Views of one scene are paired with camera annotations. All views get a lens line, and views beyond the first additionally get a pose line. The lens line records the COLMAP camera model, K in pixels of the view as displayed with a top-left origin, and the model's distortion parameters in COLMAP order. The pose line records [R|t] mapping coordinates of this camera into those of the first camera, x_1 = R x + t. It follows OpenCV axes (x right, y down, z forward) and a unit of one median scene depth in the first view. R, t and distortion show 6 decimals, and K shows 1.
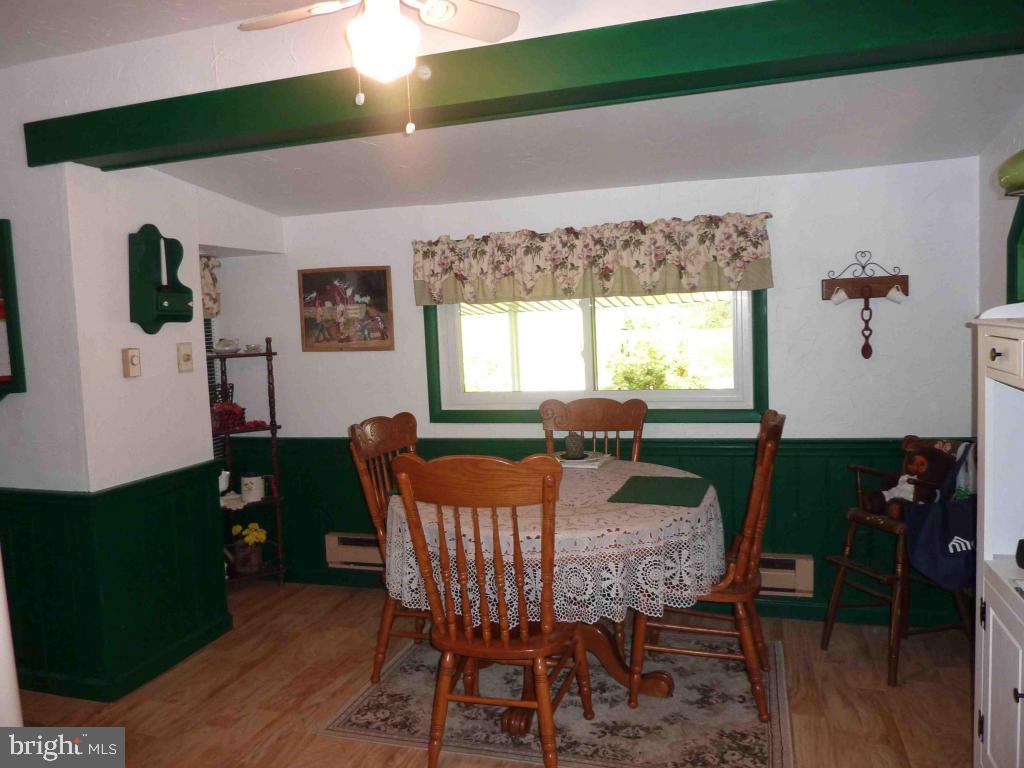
lens RADIAL K [[760.6, 0, 512.3], [0, 760.6, 382.1], [0, 0, 1]] dist [-0.011762, -0.024148]
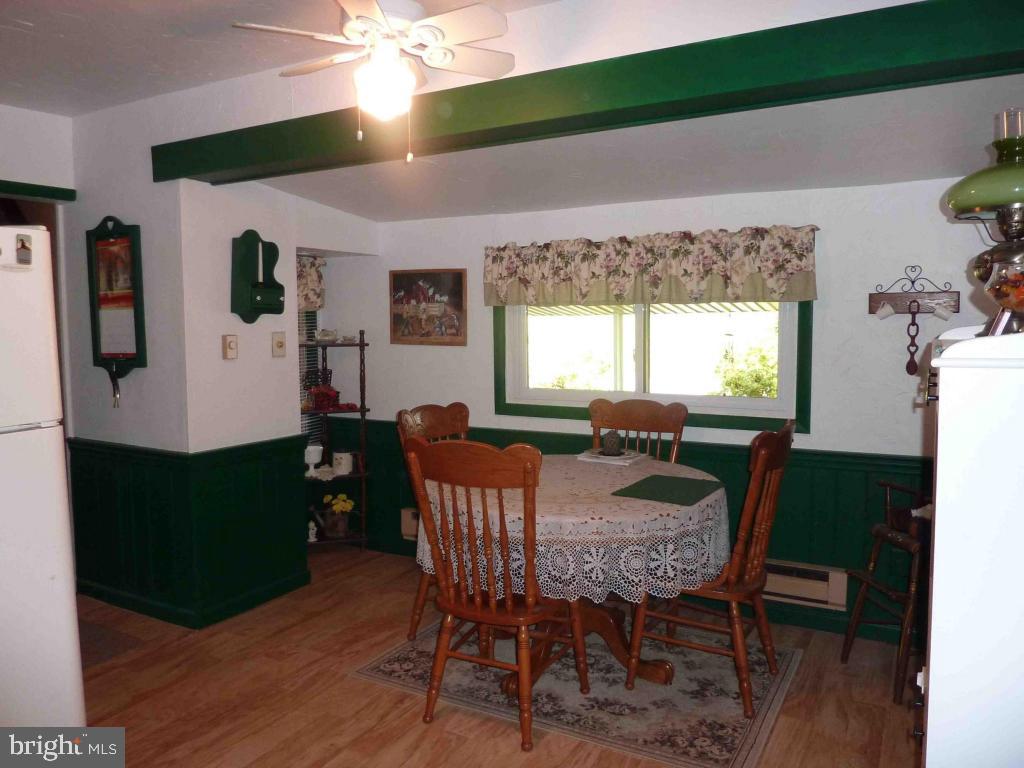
lens RADIAL K [[760.6, 0, 511.0], [0, 760.6, 383.0], [0, 0, 1]] dist [-0.011762, -0.024148]
pose [[0.977850, 0.052588, -0.202595, 0.165091], [-0.051816, 0.998615, 0.009114, -0.002567], [0.202794, 0.001586, 0.979220, -0.070890]]
